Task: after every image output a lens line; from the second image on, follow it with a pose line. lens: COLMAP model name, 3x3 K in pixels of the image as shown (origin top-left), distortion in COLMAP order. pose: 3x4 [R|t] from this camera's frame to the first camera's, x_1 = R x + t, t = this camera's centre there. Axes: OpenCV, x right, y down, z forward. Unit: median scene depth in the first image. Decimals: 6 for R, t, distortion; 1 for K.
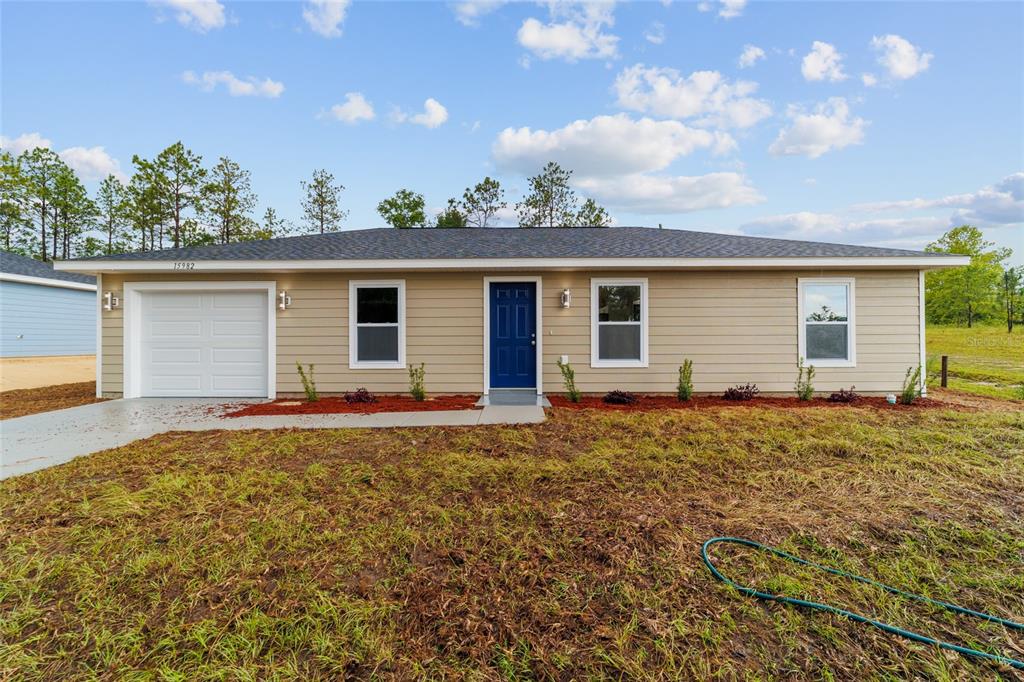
lens RADIAL K [[393.5, 0, 505.7], [0, 393.5, 340.7], [0, 0, 1]] dist [-0.019309, 0.008929]
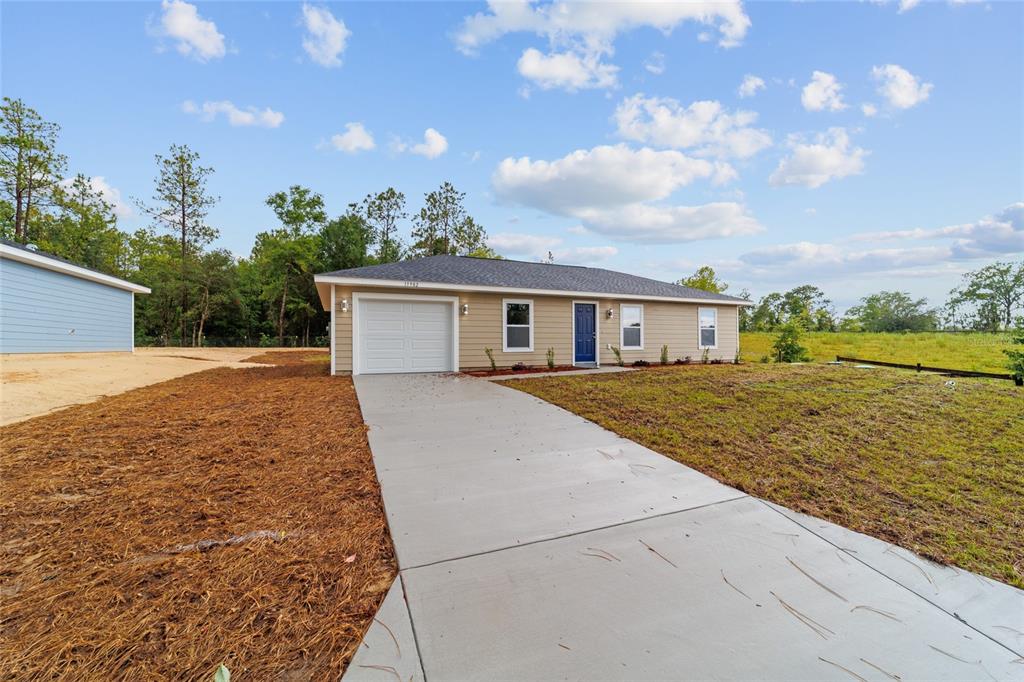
lens RADIAL K [[393.5, 0, 505.7], [0, 393.5, 340.7], [0, 0, 1]] dist [-0.019309, 0.008929]
pose [[0.915781, 0.003066, 0.401666, -1.044403], [0.000615, 0.999959, -0.009035, 0.037754], [-0.401677, 0.008521, 0.915742, -0.514811]]
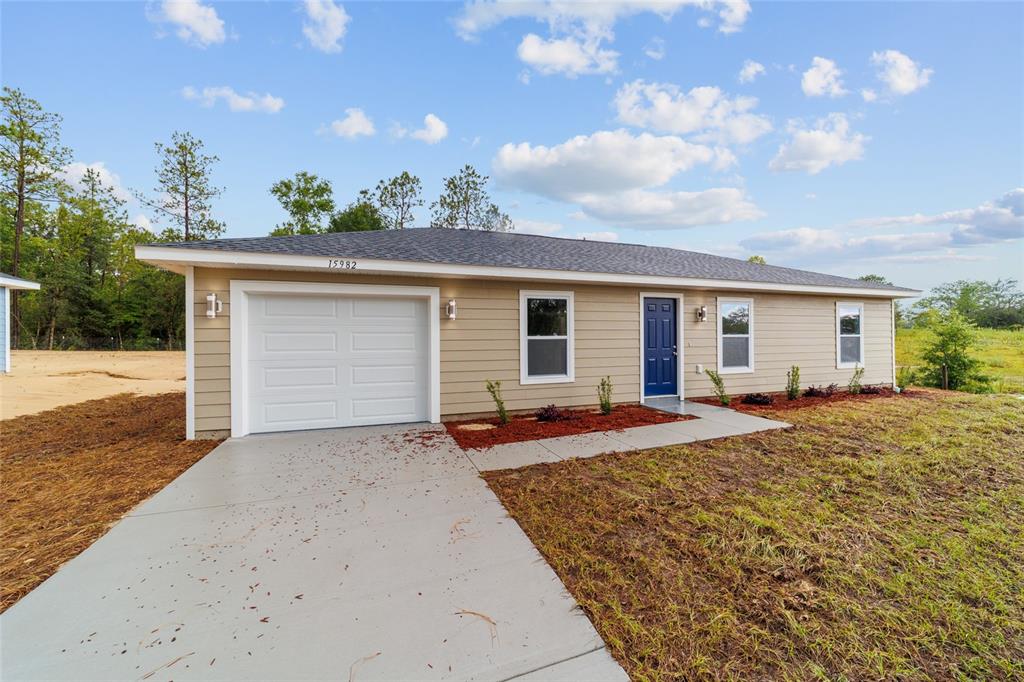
lens RADIAL K [[390.6, 0, 507.4], [0, 390.6, 339.3], [0, 0, 1]] dist [-0.016617, 0.008403]
pose [[0.942161, -0.003340, 0.335144, -0.734286], [0.003894, 0.999992, -0.000980, -0.035296], [-0.335138, 0.002229, 0.942166, 0.132153]]
